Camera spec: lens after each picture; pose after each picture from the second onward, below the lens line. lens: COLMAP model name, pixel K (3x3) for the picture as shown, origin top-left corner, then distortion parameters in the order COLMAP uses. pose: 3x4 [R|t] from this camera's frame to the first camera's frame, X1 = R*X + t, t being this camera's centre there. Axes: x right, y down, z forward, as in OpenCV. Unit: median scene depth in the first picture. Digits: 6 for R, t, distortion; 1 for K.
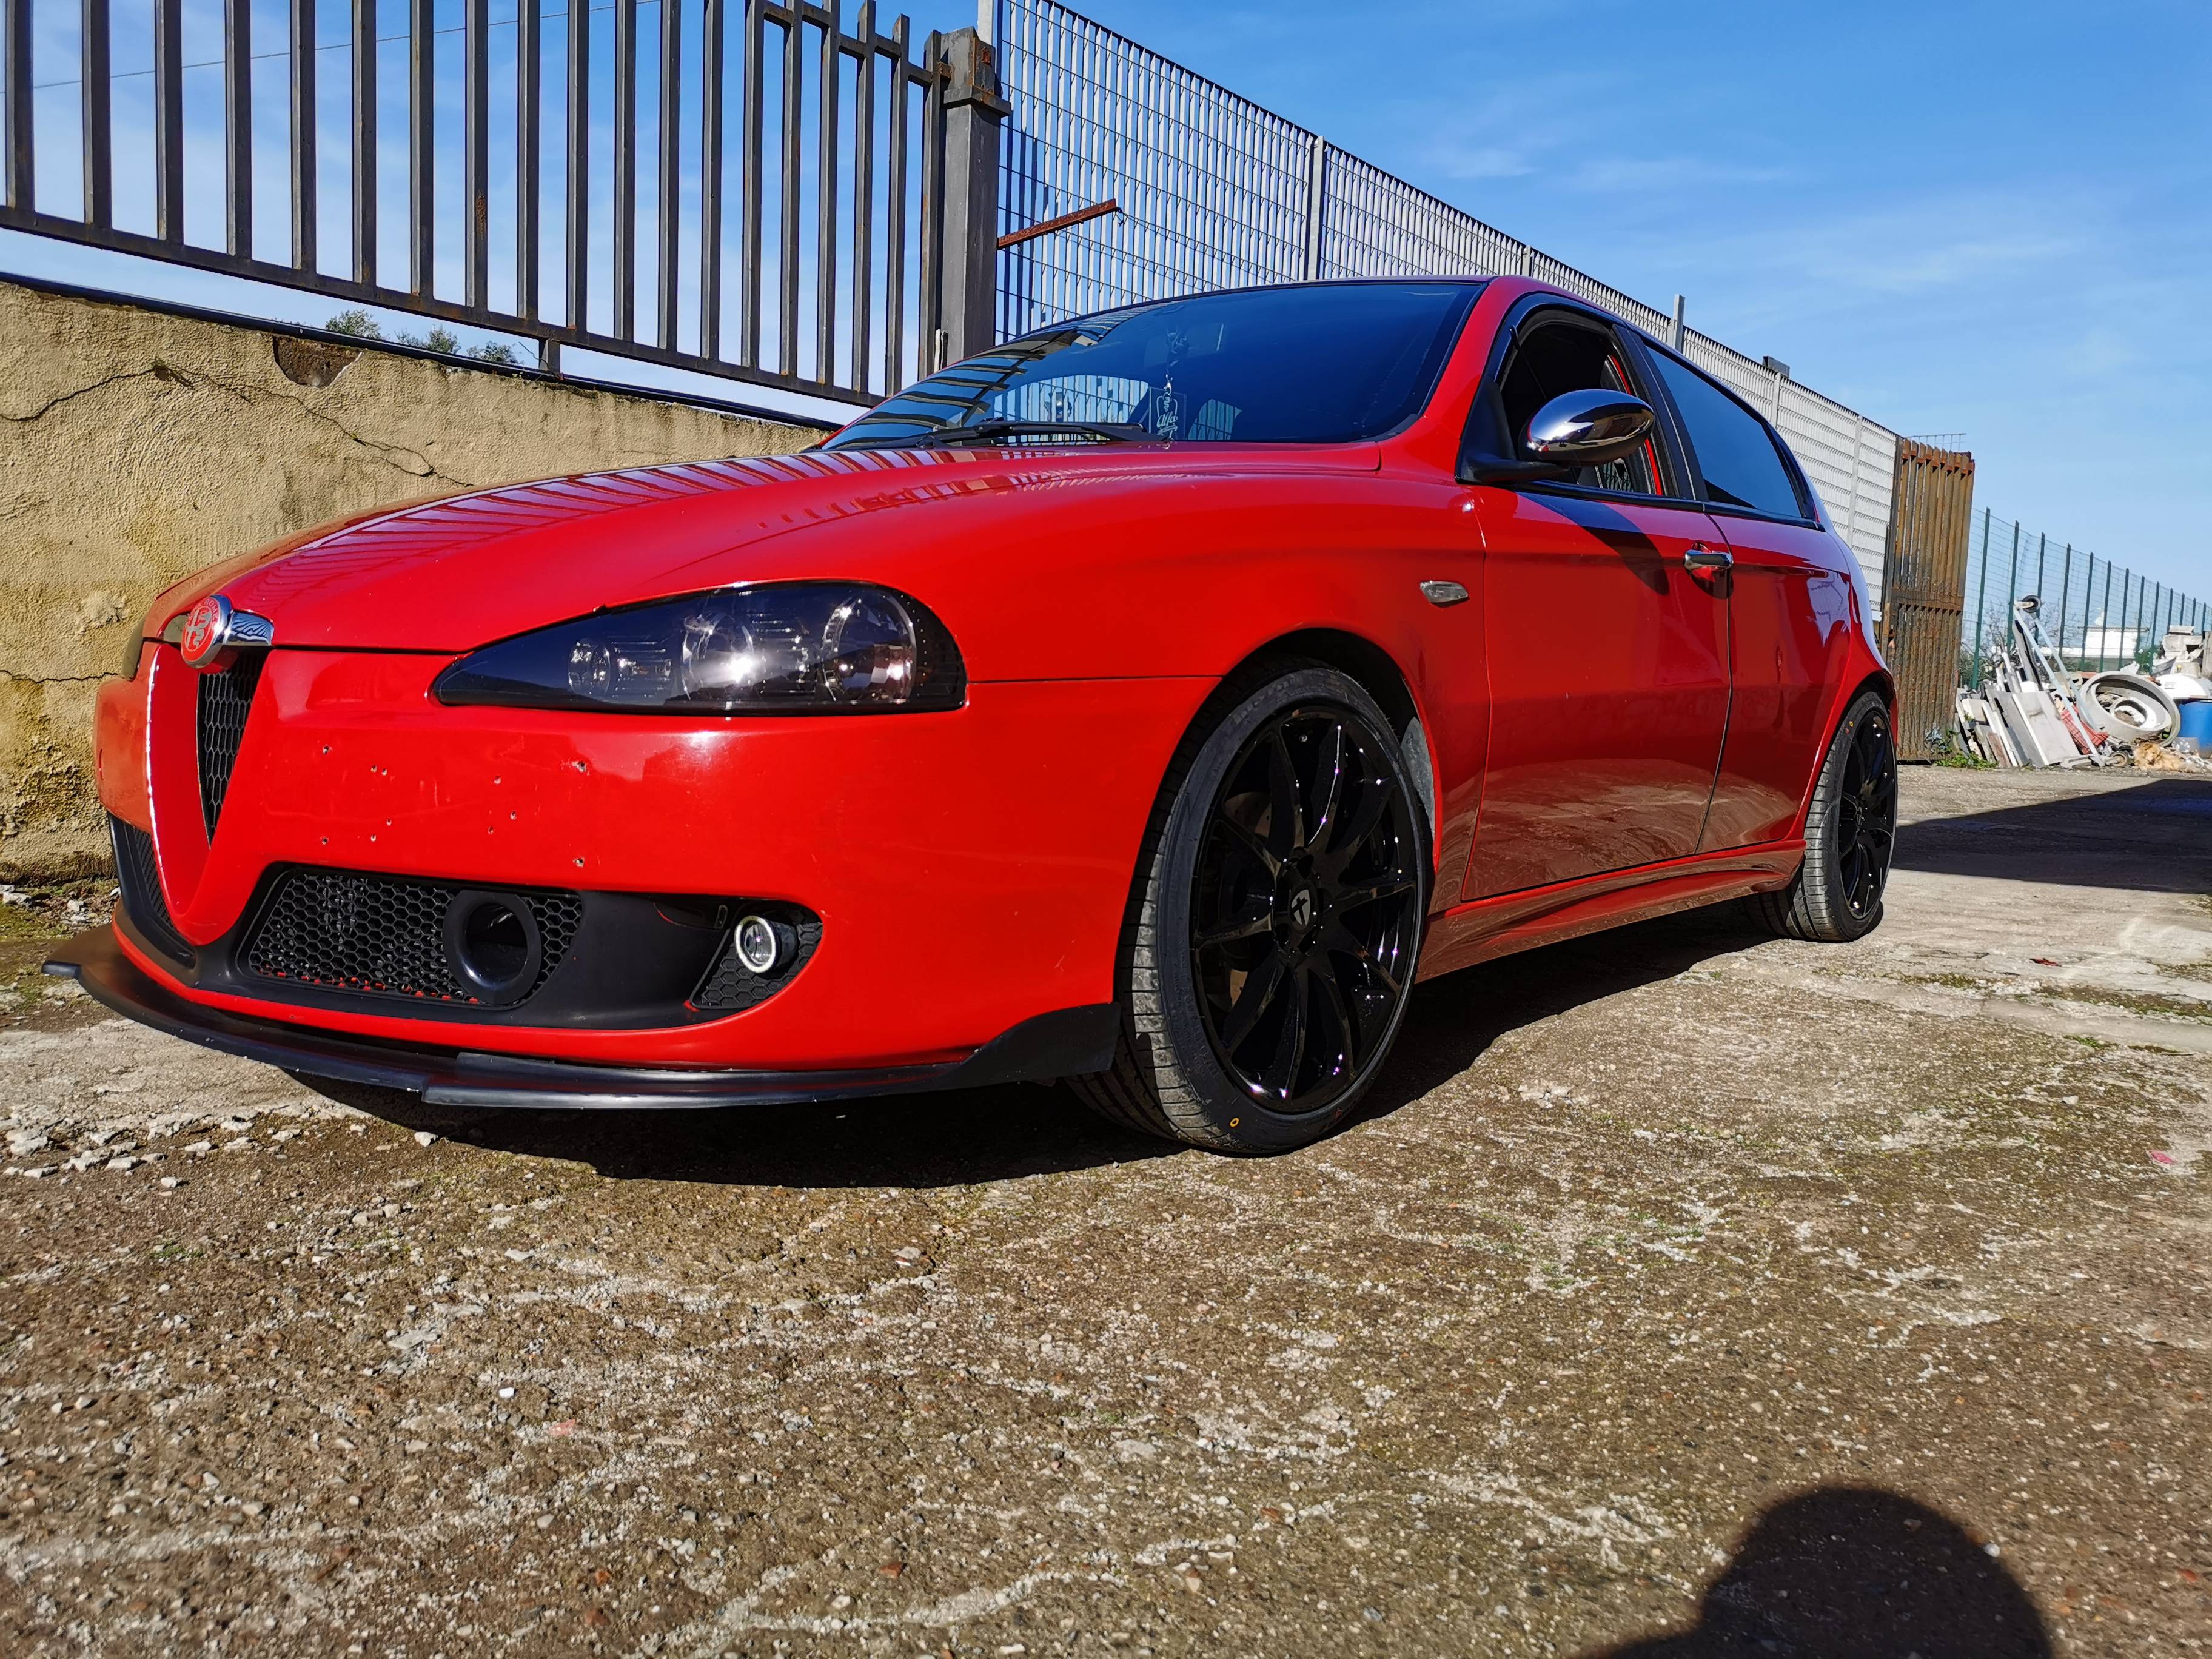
lens RADIAL K [[1691.0, 0, 1107.3], [0, 1691.0, 818.6], [0, 0, 1]] dist [0.059855, -0.061979]
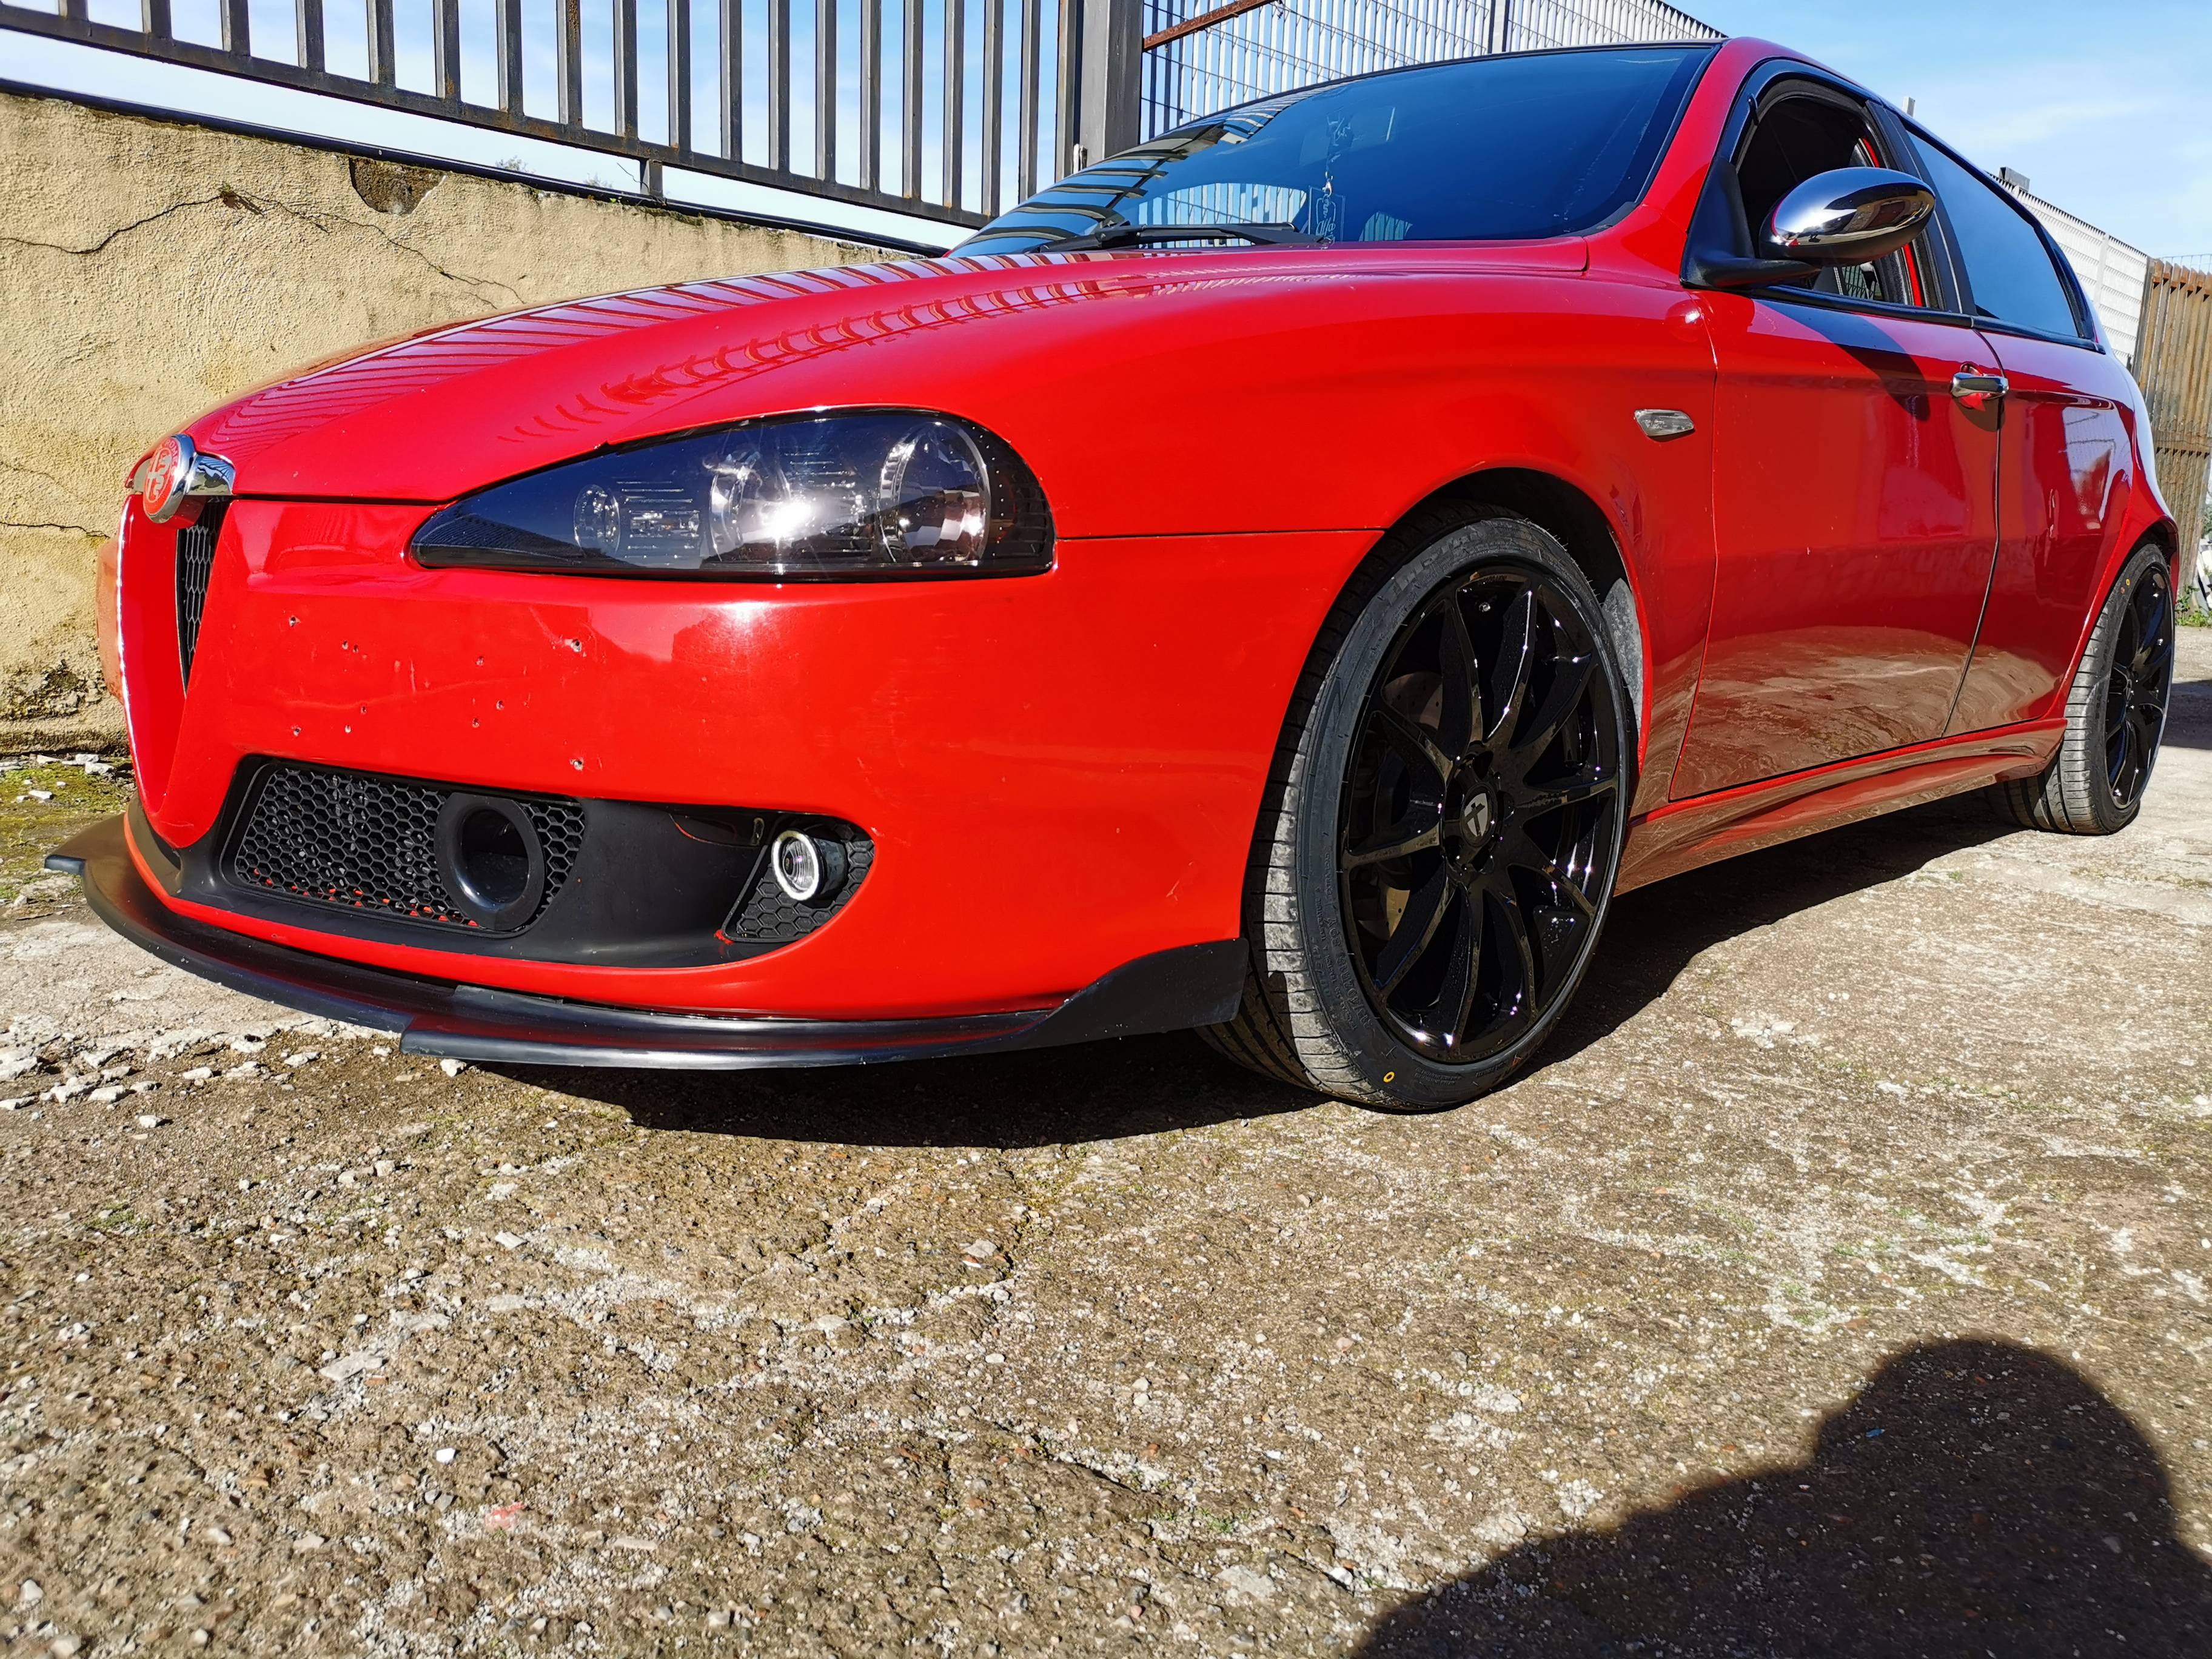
lens RADIAL K [[1691.0, 0, 1107.3], [0, 1691.0, 818.6], [0, 0, 1]] dist [0.059855, -0.061979]
pose [[0.995757, 0.012578, -0.091163, 0.012715], [-0.004858, 0.996418, 0.084421, -0.015421], [0.091899, -0.083620, 0.992251, 0.186101]]
